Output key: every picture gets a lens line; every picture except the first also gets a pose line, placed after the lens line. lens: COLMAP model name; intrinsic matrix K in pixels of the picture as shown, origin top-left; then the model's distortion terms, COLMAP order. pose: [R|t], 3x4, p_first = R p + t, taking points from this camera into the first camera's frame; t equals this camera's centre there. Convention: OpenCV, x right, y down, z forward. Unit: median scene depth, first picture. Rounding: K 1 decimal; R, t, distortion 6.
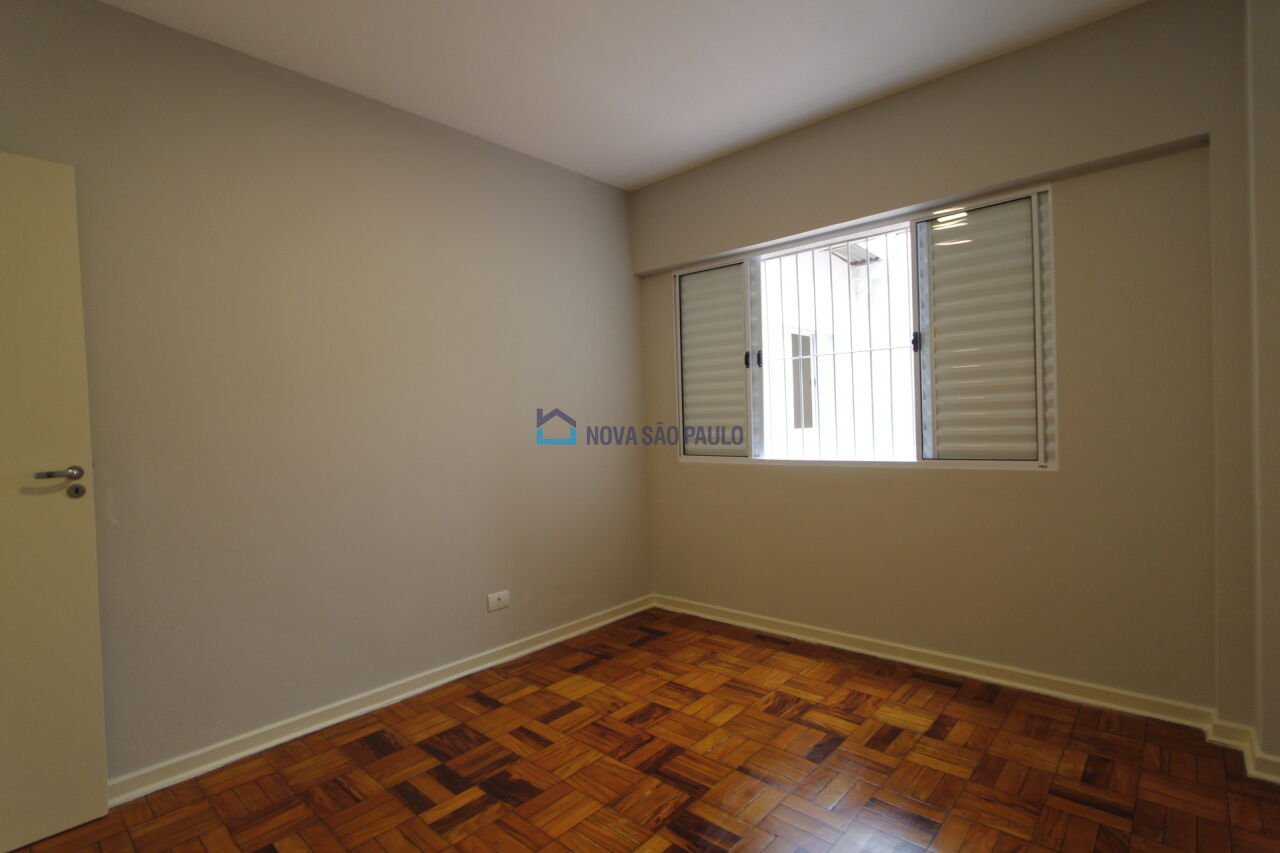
lens RADIAL K [[613.2, 0, 637.9], [0, 613.2, 433.6], [0, 0, 1]] dist [-0.014437, 0.001947]
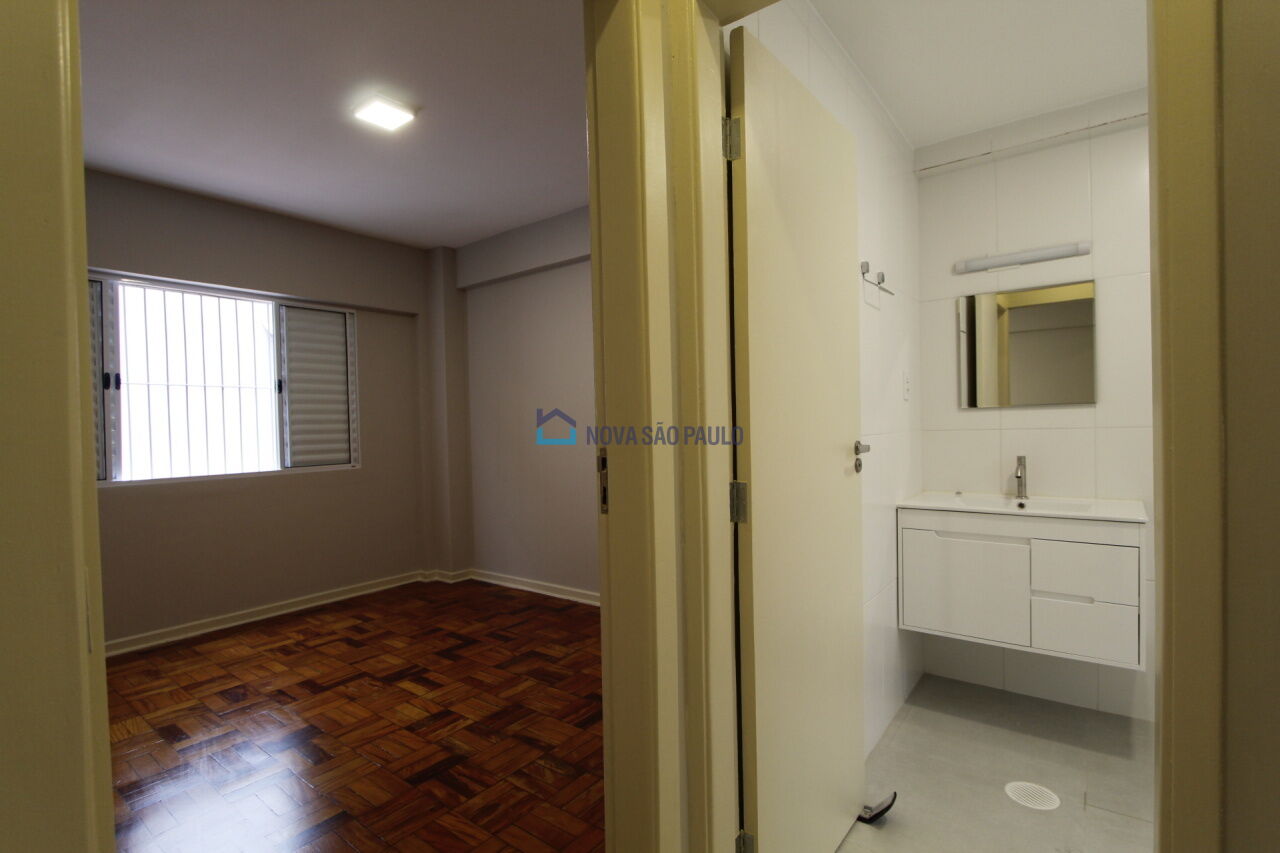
lens RADIAL K [[613.2, 0, 637.9], [0, 613.2, 433.6], [0, 0, 1]] dist [-0.014437, 0.001947]
pose [[-0.078268, 0.020609, 0.996719, -1.054921], [0.048520, 0.998680, -0.016840, 0.026986], [-0.995751, 0.047042, -0.079165, 0.285478]]
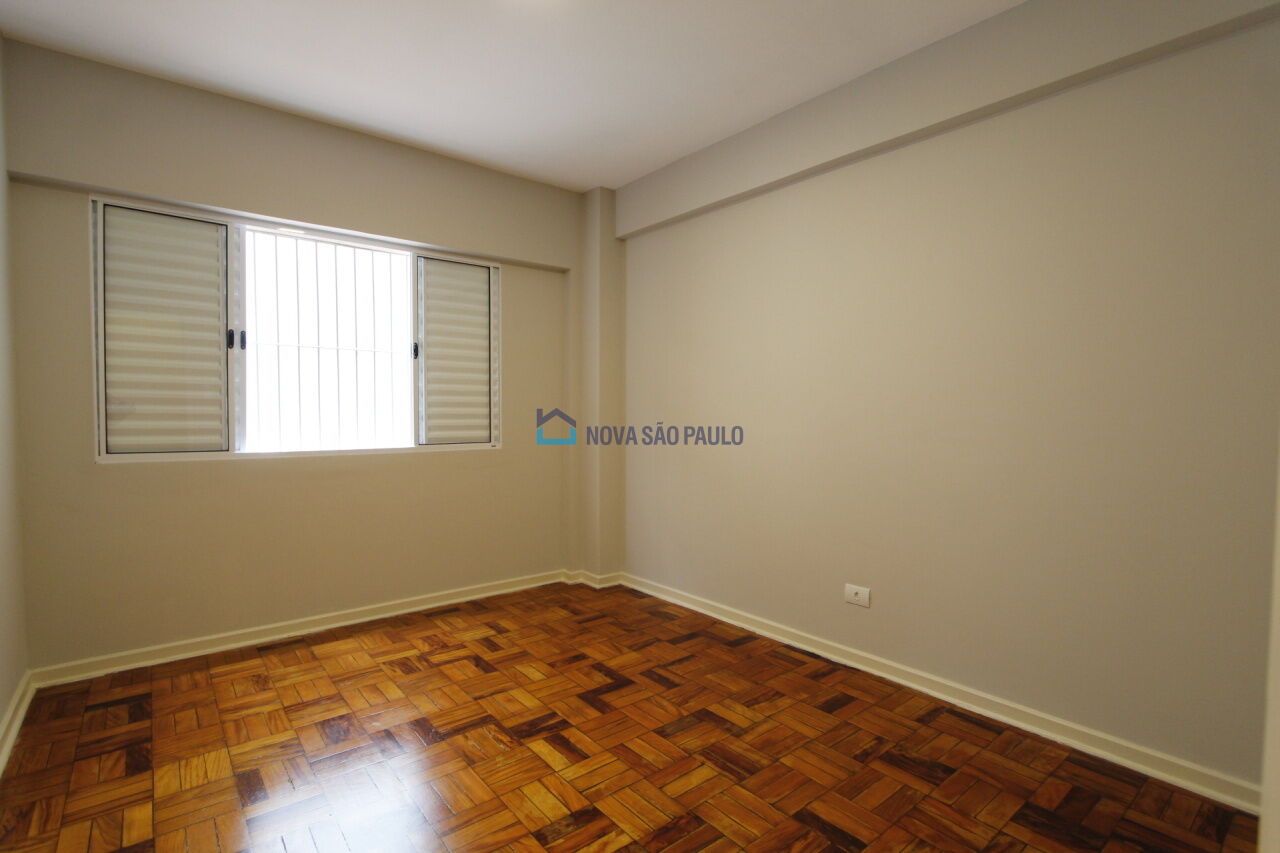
lens RADIAL K [[613.2, 0, 637.9], [0, 613.2, 433.6], [0, 0, 1]] dist [-0.014437, 0.001947]
pose [[0.149769, -0.003546, 0.988715, -0.721402], [0.011680, 0.999930, 0.001817, 0.022839], [-0.988652, 0.011276, 0.149800, 0.374030]]
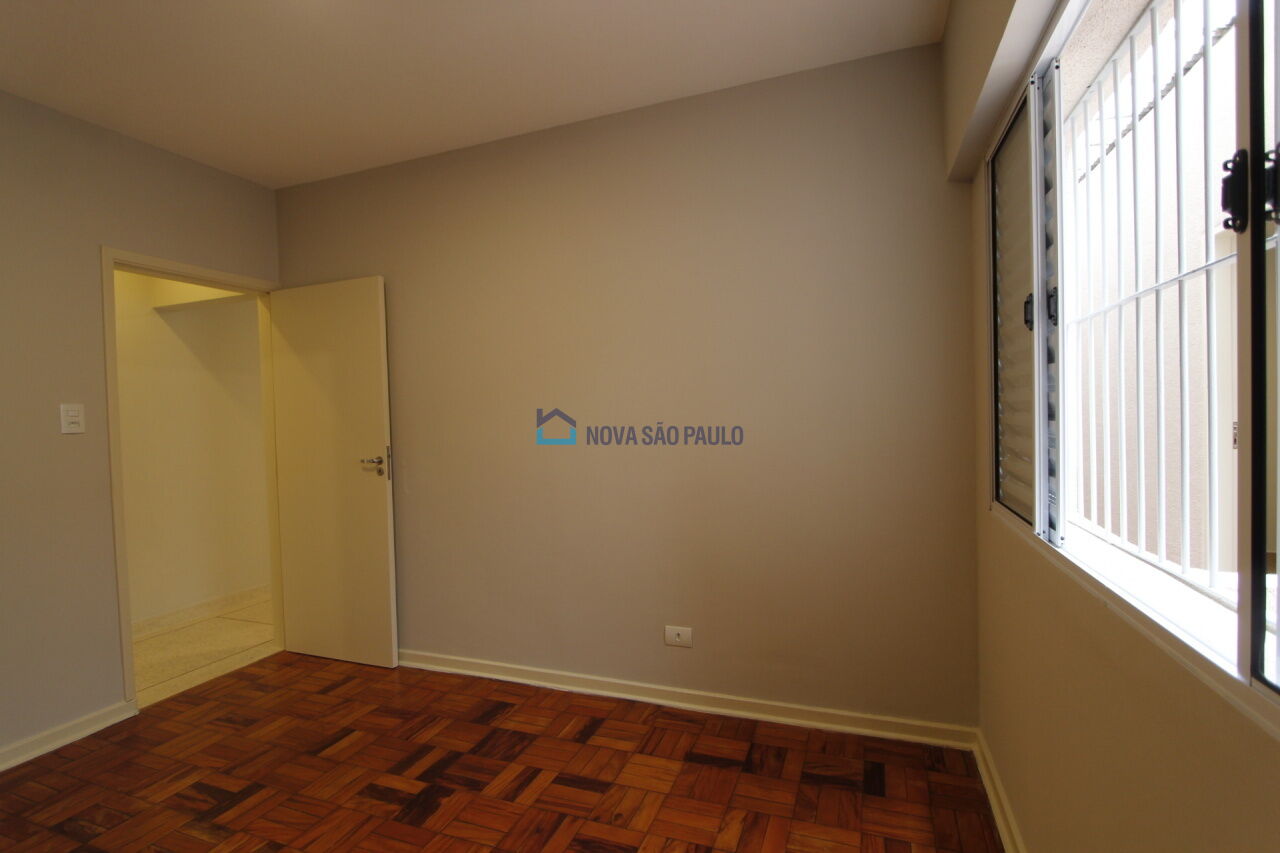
lens RADIAL K [[613.2, 0, 637.9], [0, 613.2, 433.6], [0, 0, 1]] dist [-0.014437, 0.001947]
pose [[0.364733, 0.050647, -0.929734, 0.605736], [-0.000303, 0.998526, 0.054276, -0.068908], [0.931112, -0.019514, 0.364210, 0.702196]]
